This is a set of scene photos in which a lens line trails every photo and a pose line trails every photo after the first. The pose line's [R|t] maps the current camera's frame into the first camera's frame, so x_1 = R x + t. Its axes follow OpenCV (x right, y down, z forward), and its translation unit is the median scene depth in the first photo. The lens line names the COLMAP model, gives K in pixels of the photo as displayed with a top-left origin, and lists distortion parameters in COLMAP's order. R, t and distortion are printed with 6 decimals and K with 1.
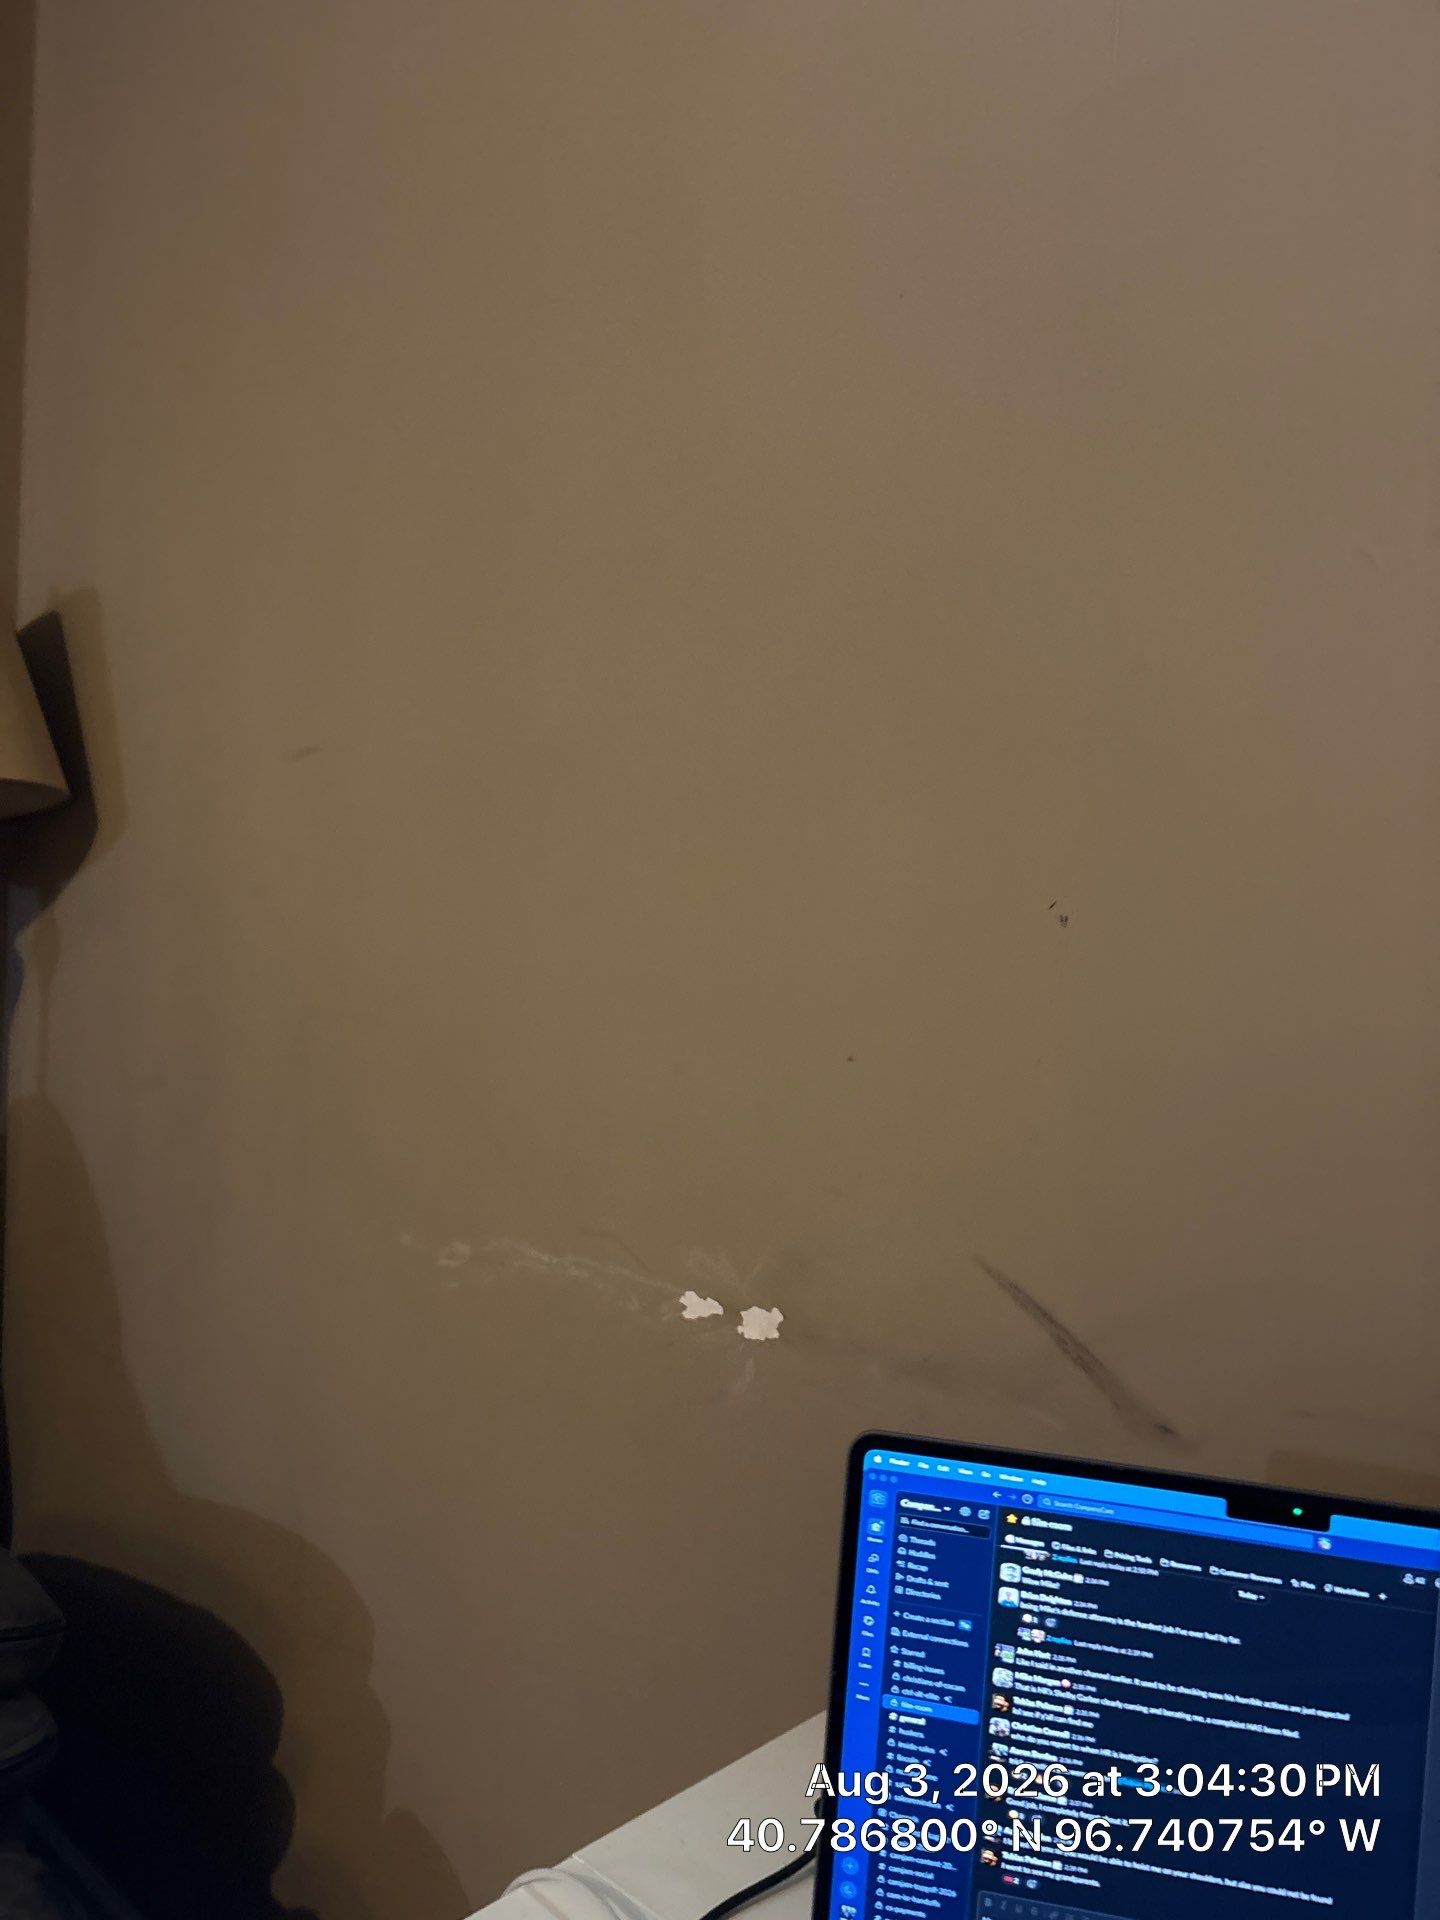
lens RADIAL K [[1446.8, 0, 680.8], [0, 1446.8, 952.4], [0, 0, 1]] dist [0.024125, -0.033455]
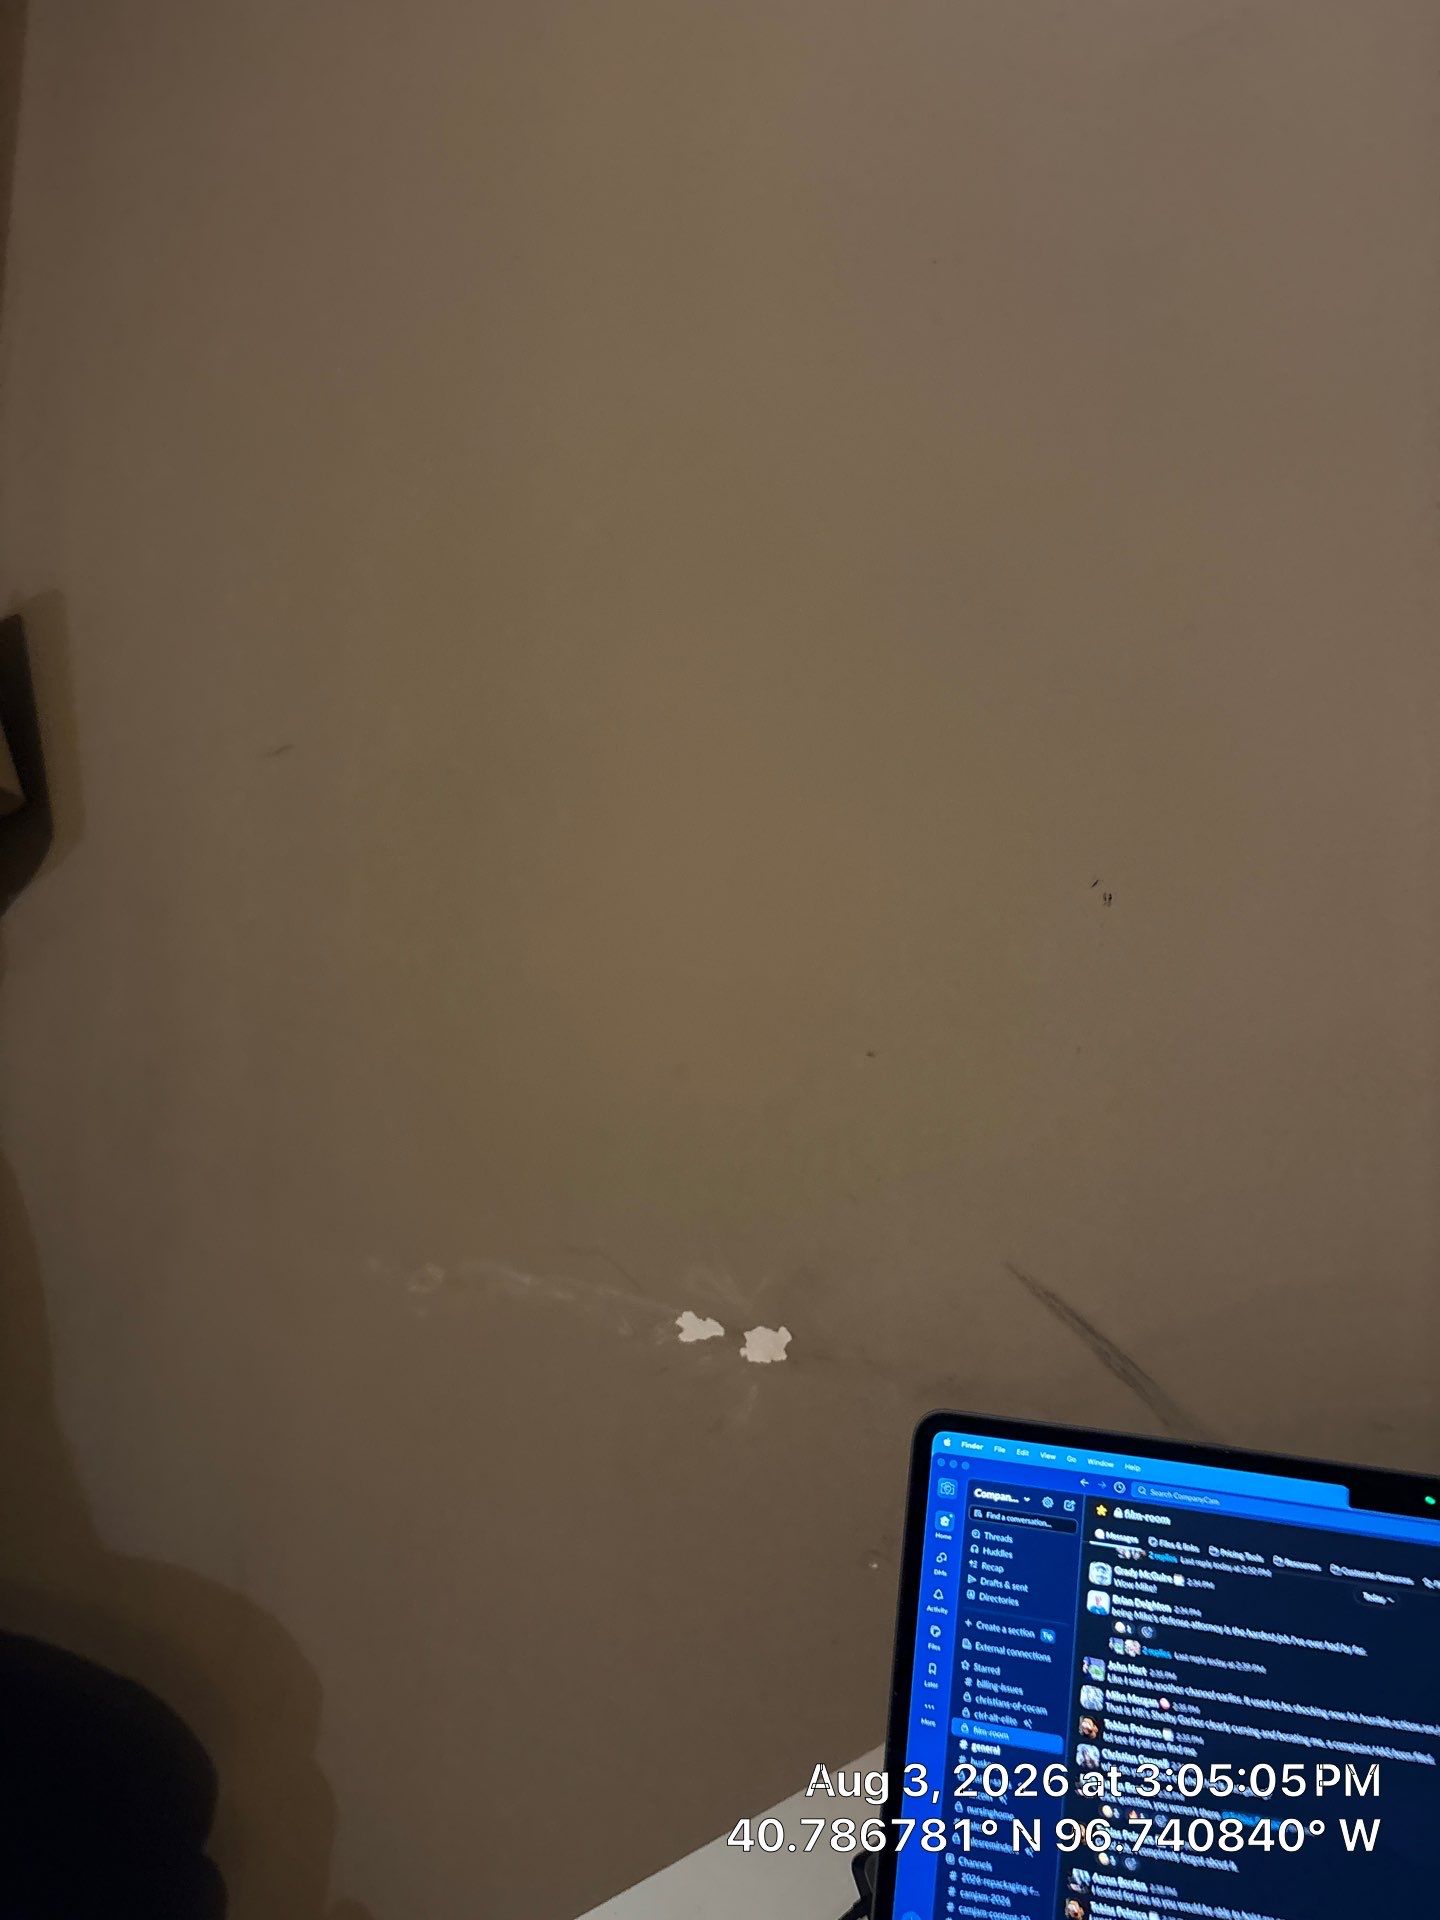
lens RADIAL K [[1447.5, 0, 706.5], [0, 1447.5, 960.0], [0, 0, 1]] dist [0.045313, -0.068079]
pose [[0.998780, 0.022536, 0.043949, -0.053968], [-0.020302, 0.998511, -0.050633, 0.109879], [-0.045025, 0.049679, 0.997750, 0.124184]]
